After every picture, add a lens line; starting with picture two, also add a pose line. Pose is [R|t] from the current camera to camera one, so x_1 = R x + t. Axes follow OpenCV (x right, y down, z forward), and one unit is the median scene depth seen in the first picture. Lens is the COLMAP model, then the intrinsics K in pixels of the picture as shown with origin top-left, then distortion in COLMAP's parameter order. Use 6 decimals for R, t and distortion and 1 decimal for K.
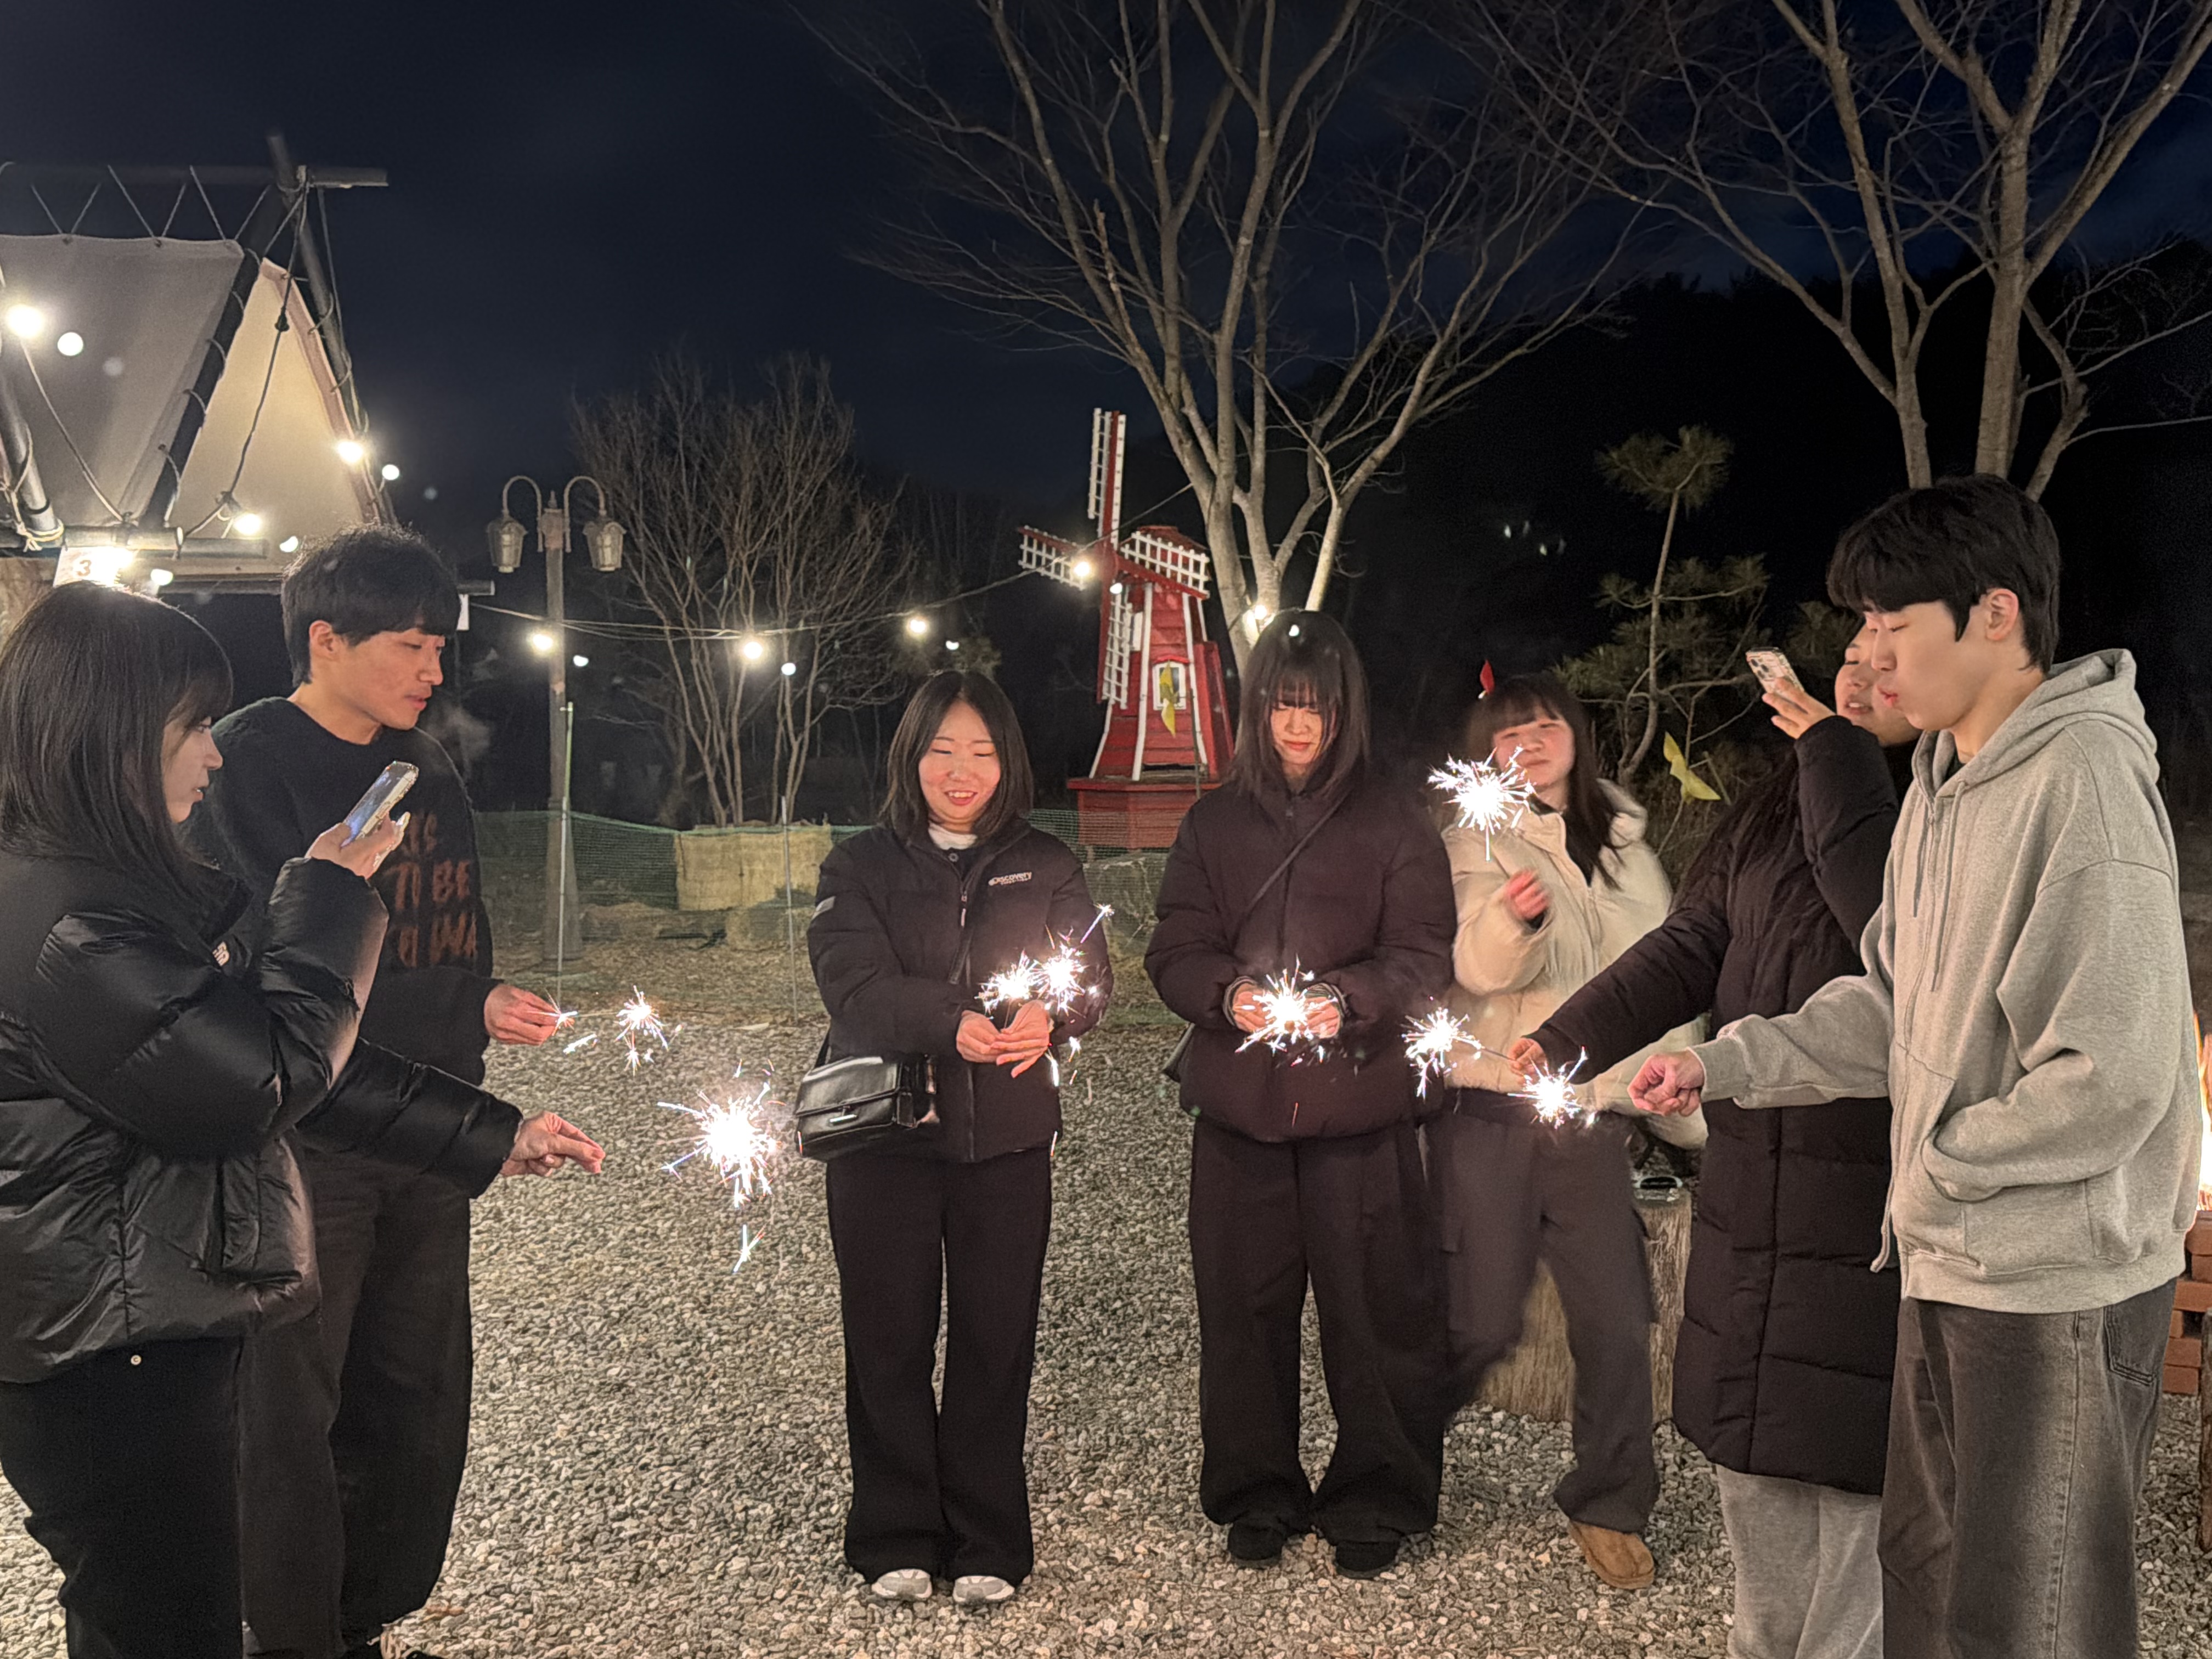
lens RADIAL K [[2321.7, 0, 1106.0], [0, 2321.7, 829.5], [0, 0, 1]] dist [0.117828, -0.003809]
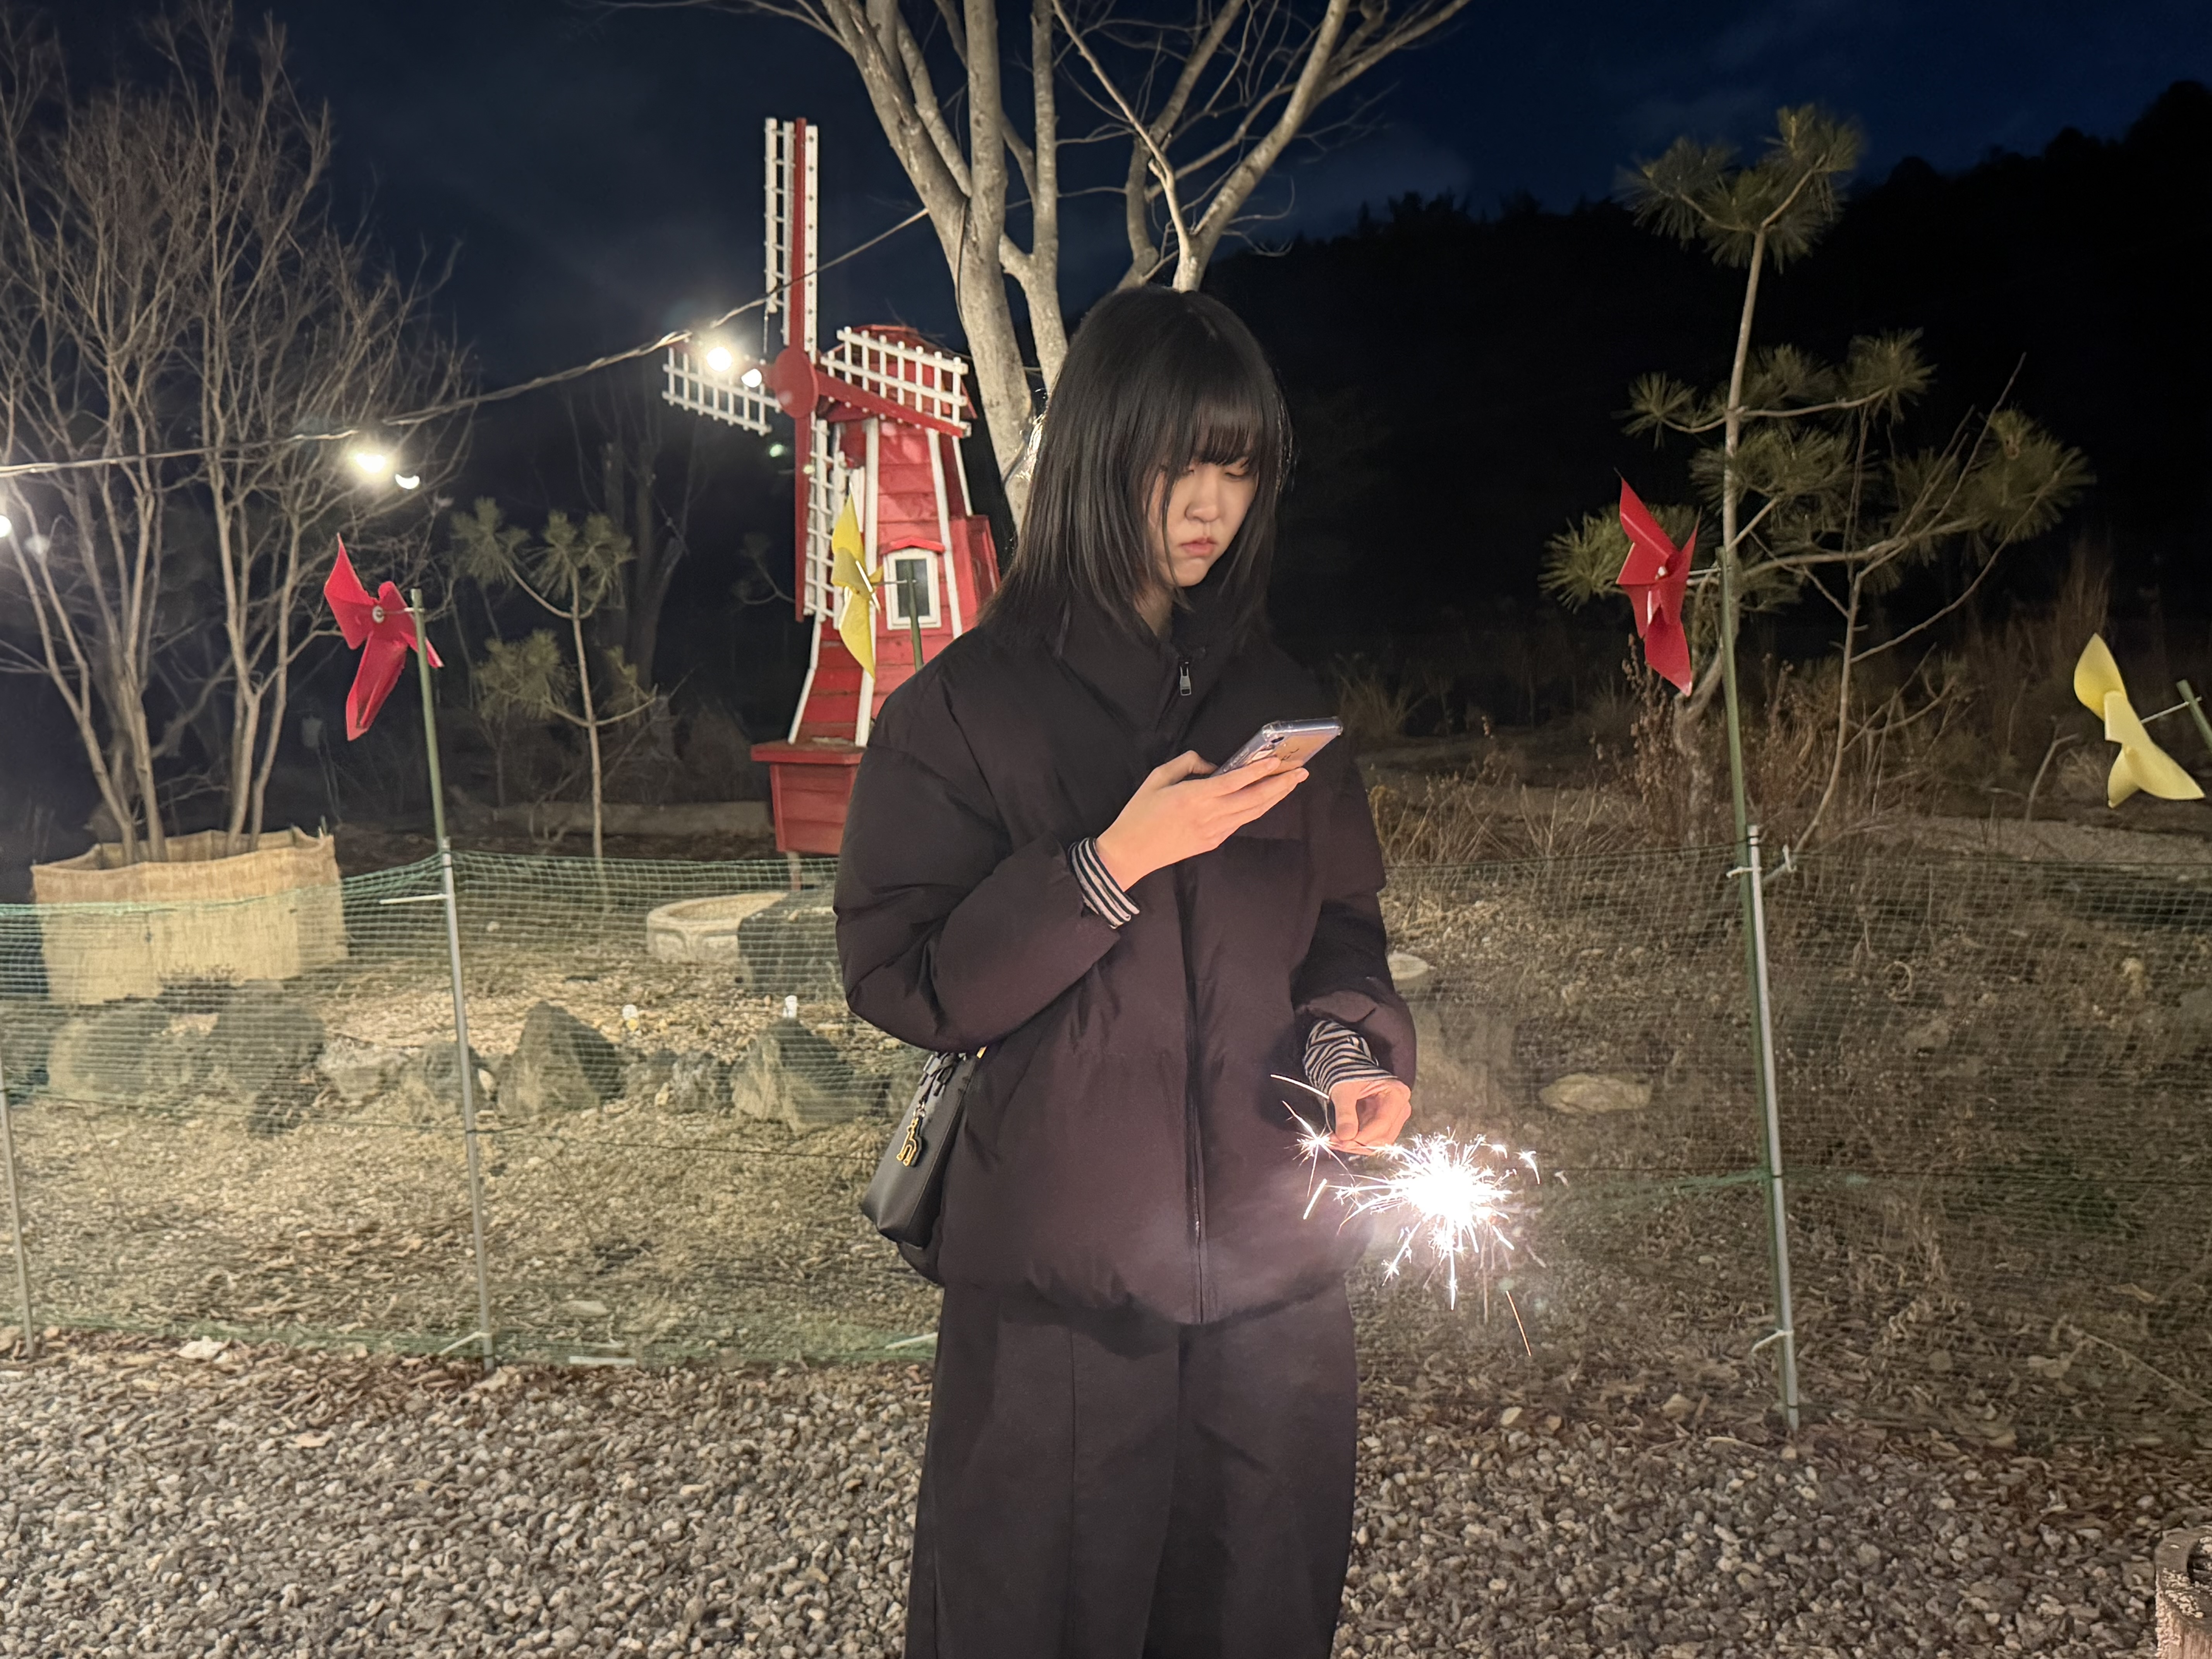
lens RADIAL K [[2207.6, 0, 1106.0], [0, 2207.6, 829.5], [0, 0, 1]] dist [0.080481, -0.147724]
pose [[0.995514, -0.033813, 0.088369, 0.025522], [0.030684, 0.998861, 0.036531, -0.019169], [-0.089503, -0.033656, 0.995418, 0.433105]]
